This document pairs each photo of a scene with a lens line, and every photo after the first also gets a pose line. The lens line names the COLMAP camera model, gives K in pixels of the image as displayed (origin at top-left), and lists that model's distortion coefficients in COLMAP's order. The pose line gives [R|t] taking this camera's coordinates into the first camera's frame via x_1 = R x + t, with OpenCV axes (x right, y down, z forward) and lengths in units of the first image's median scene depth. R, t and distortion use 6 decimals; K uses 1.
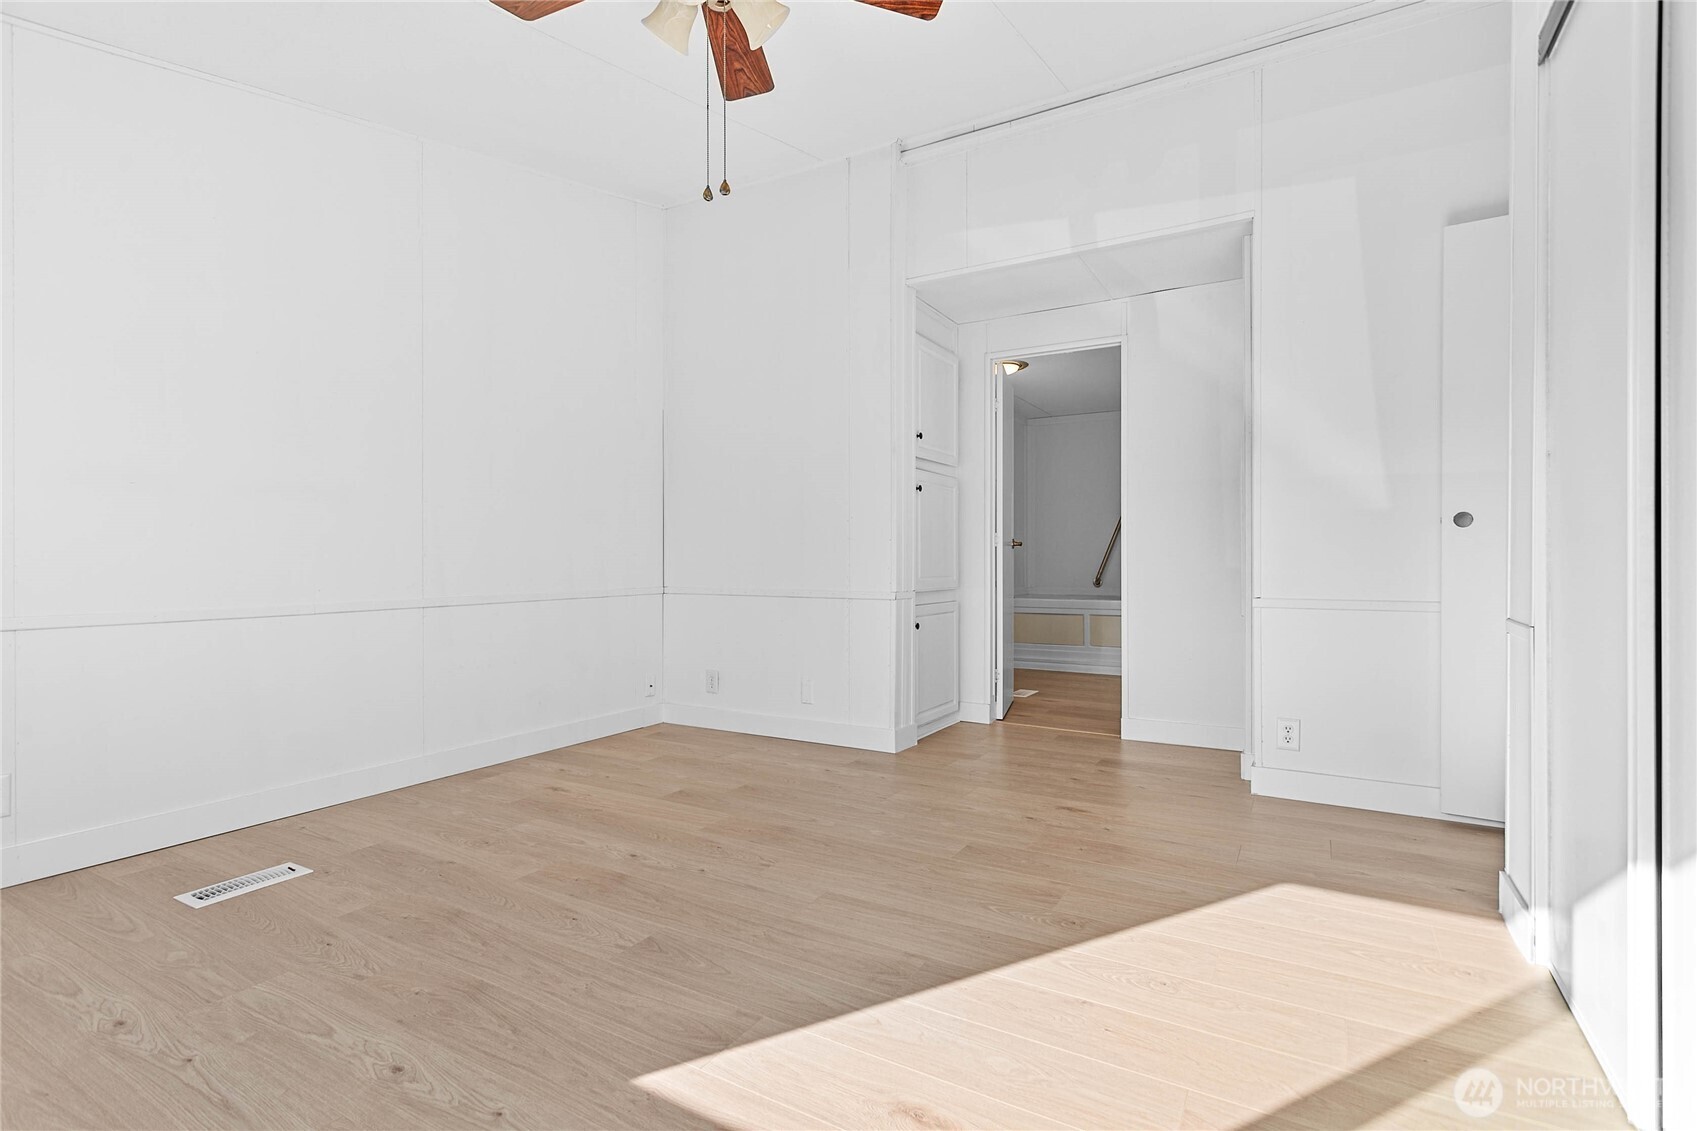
lens RADIAL K [[812.4, 0, 848.2], [0, 812.4, 566.8], [0, 0, 1]] dist [0.005060, 0.000672]
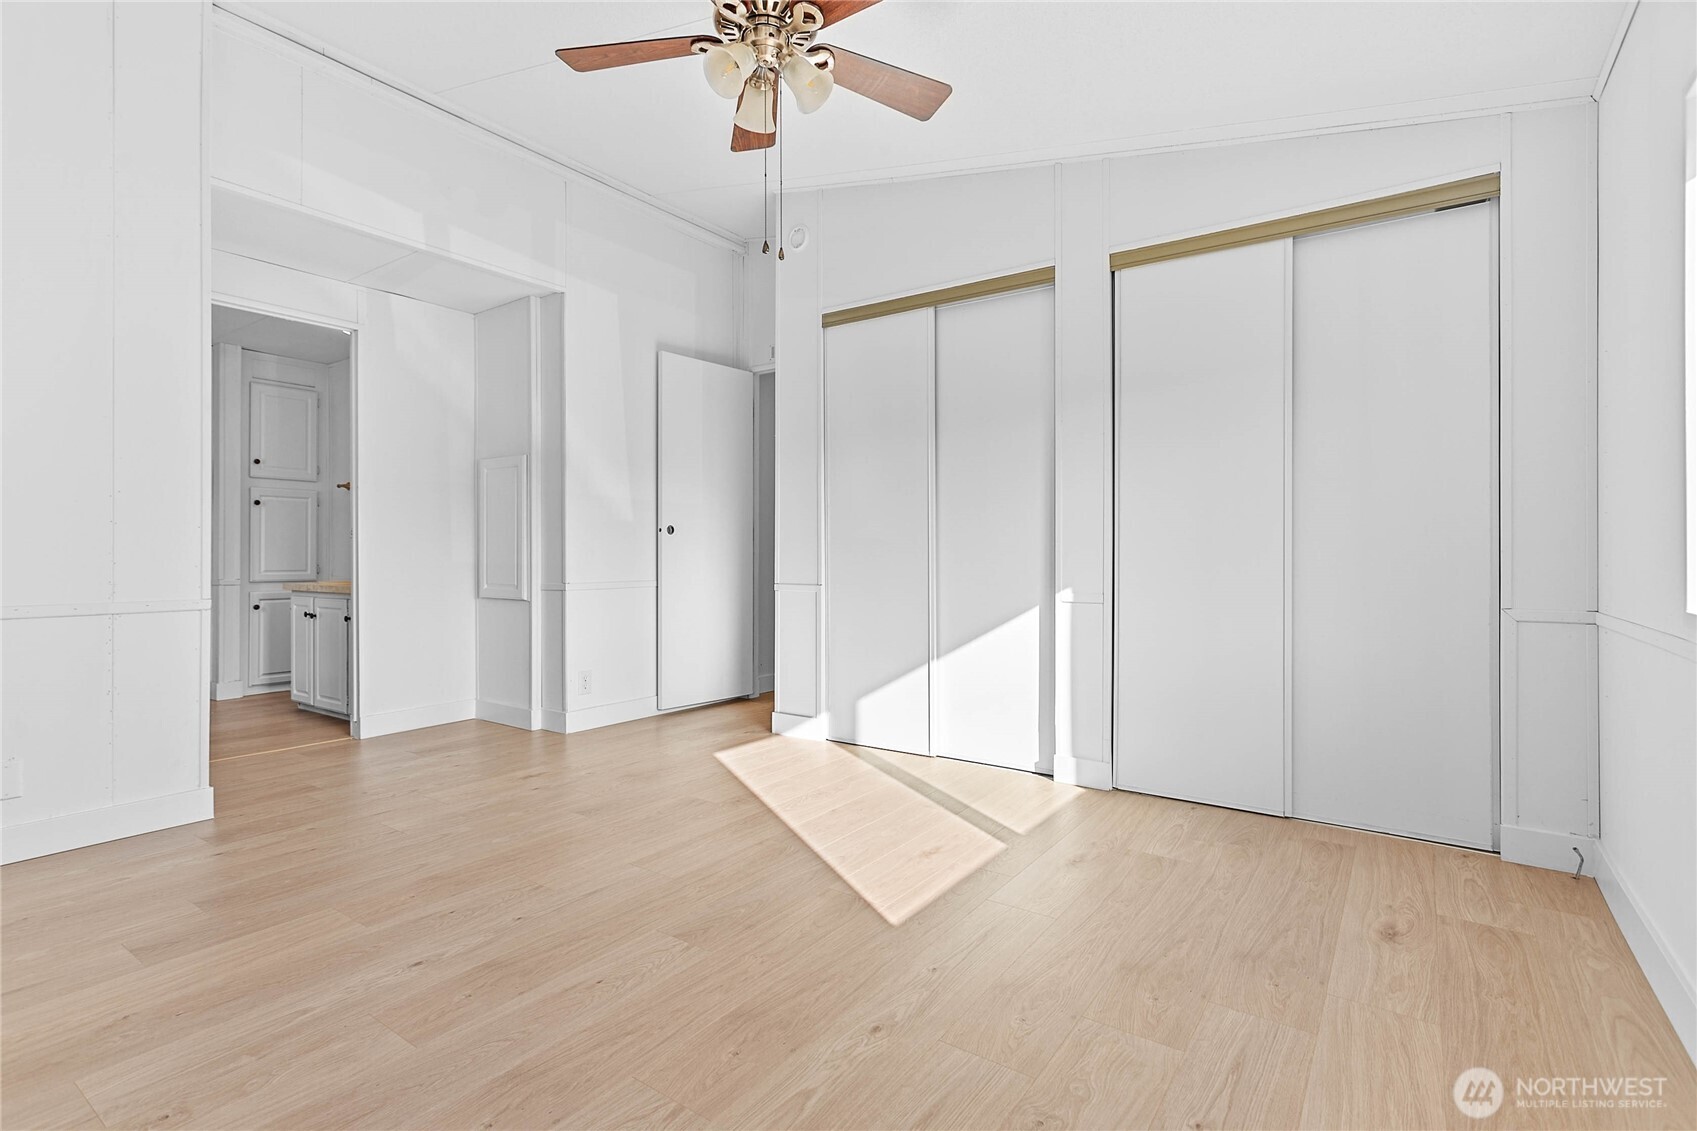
lens RADIAL K [[812.4, 0, 848.7], [0, 812.4, 554.7], [0, 0, 1]] dist [0.005060, 0.000672]
pose [[0.071535, -0.000396, 0.997438, -0.913859], [0.009972, 0.999950, -0.000318, -0.003513], [-0.997388, 0.009969, 0.071536, 0.537696]]
